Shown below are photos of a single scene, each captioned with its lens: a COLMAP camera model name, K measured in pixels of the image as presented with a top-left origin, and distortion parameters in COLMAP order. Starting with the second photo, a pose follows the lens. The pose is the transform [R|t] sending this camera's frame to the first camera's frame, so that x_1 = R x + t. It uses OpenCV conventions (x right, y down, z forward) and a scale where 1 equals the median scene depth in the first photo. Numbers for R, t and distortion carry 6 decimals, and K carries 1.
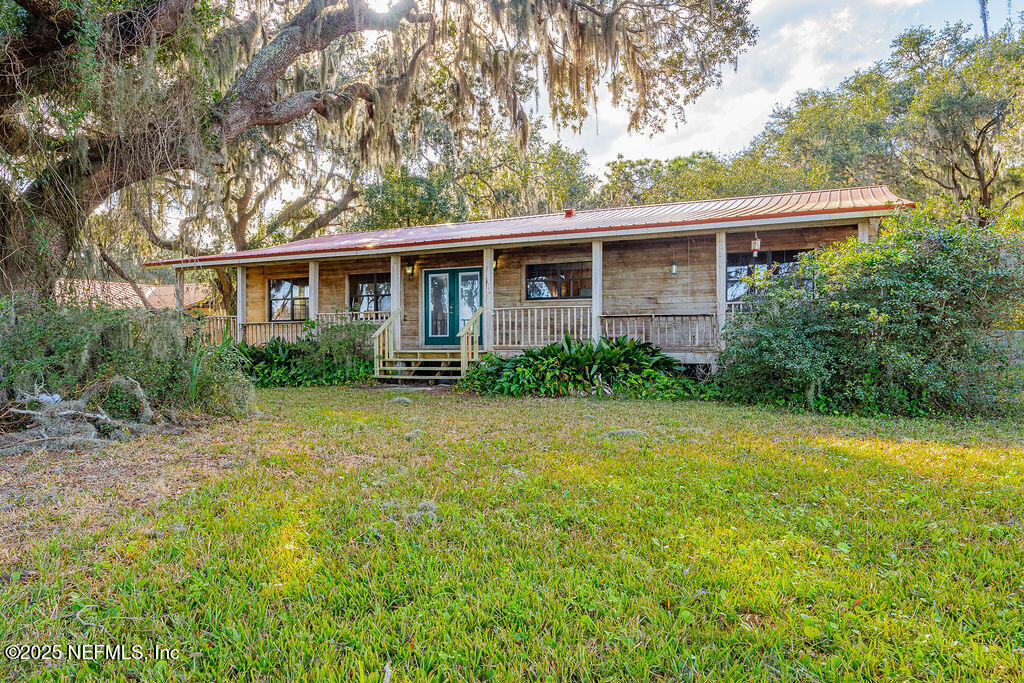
lens RADIAL K [[679.6, 0, 513.9], [0, 679.6, 340.4], [0, 0, 1]] dist [-0.024772, -0.000033]
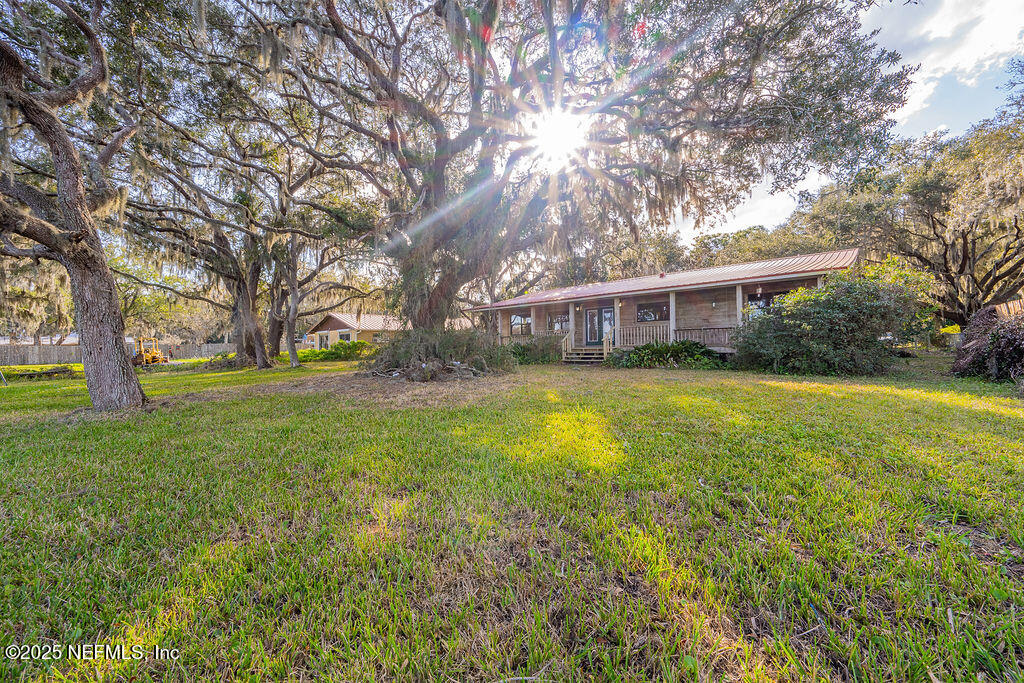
lens RADIAL K [[404.3, 0, 516.7], [0, 404.3, 343.6], [0, 0, 1]] dist [-0.000290, 0.000687]
pose [[0.956052, -0.012998, -0.292909, 0.027451], [0.011585, 0.999911, -0.006557, 0.007117], [0.292968, 0.002875, 0.956118, -0.237118]]
